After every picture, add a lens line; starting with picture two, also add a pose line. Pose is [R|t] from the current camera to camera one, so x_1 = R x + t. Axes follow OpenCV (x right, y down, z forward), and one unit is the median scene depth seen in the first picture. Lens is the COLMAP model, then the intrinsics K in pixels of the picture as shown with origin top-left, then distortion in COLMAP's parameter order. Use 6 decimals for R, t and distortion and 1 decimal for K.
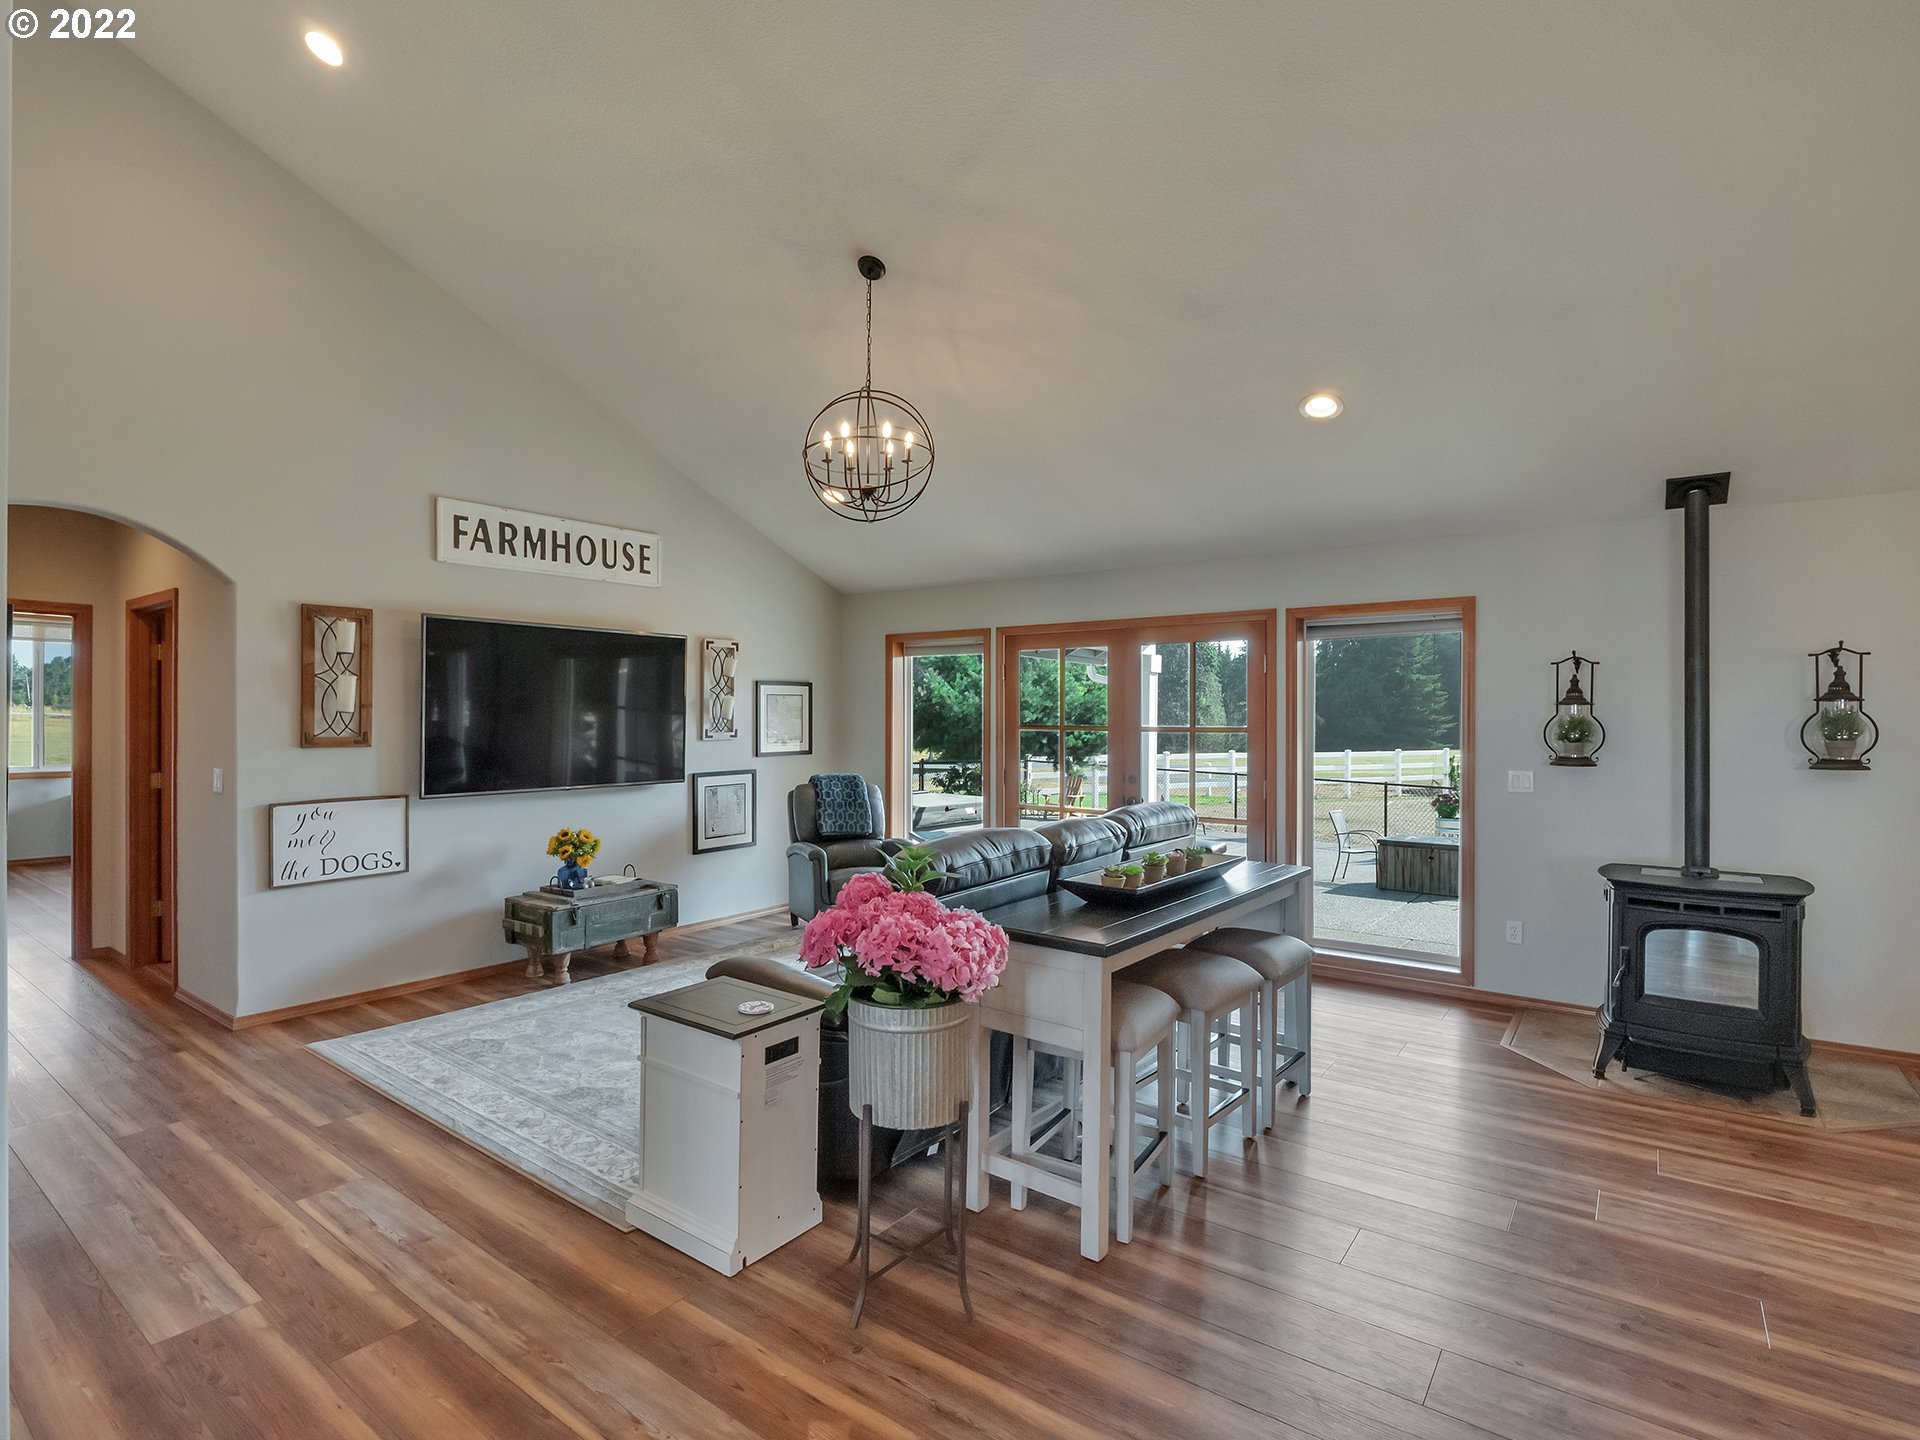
lens RADIAL K [[955.1, 0, 953.9], [0, 955.1, 727.4], [0, 0, 1]] dist [-0.002310, -0.001373]
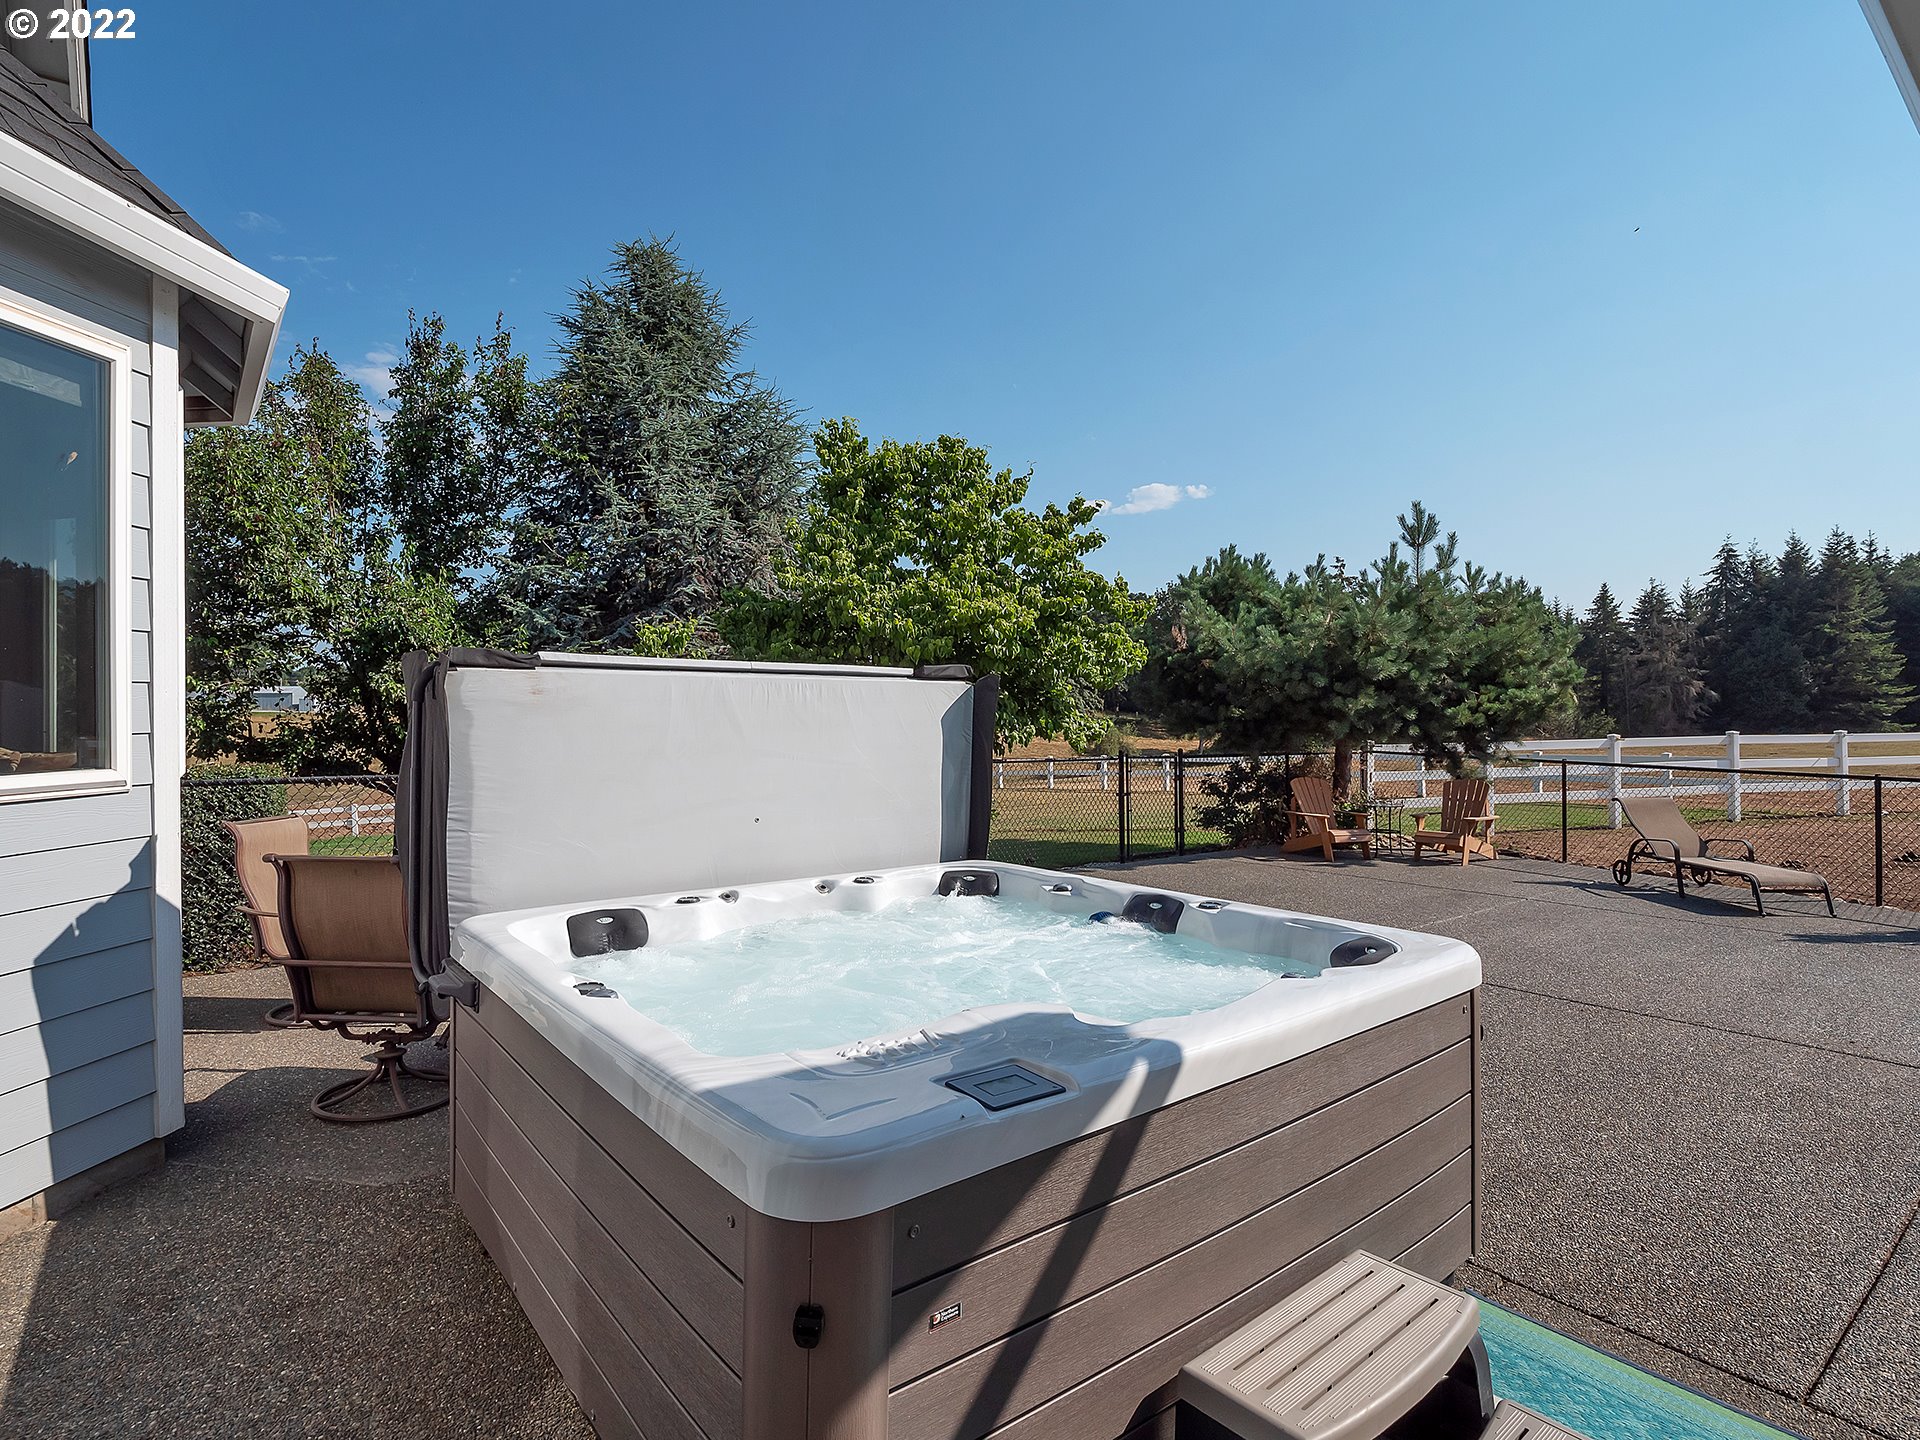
lens RADIAL K [[955.1, 0, 949.3], [0, 955.1, 715.8], [0, 0, 1]] dist [-0.002310, -0.001373]
pose [[0.962719, -0.013117, -0.270187, -0.011428], [0.012911, 0.999913, -0.002538, 0.012232], [0.270197, -0.001045, 0.962805, 0.394616]]
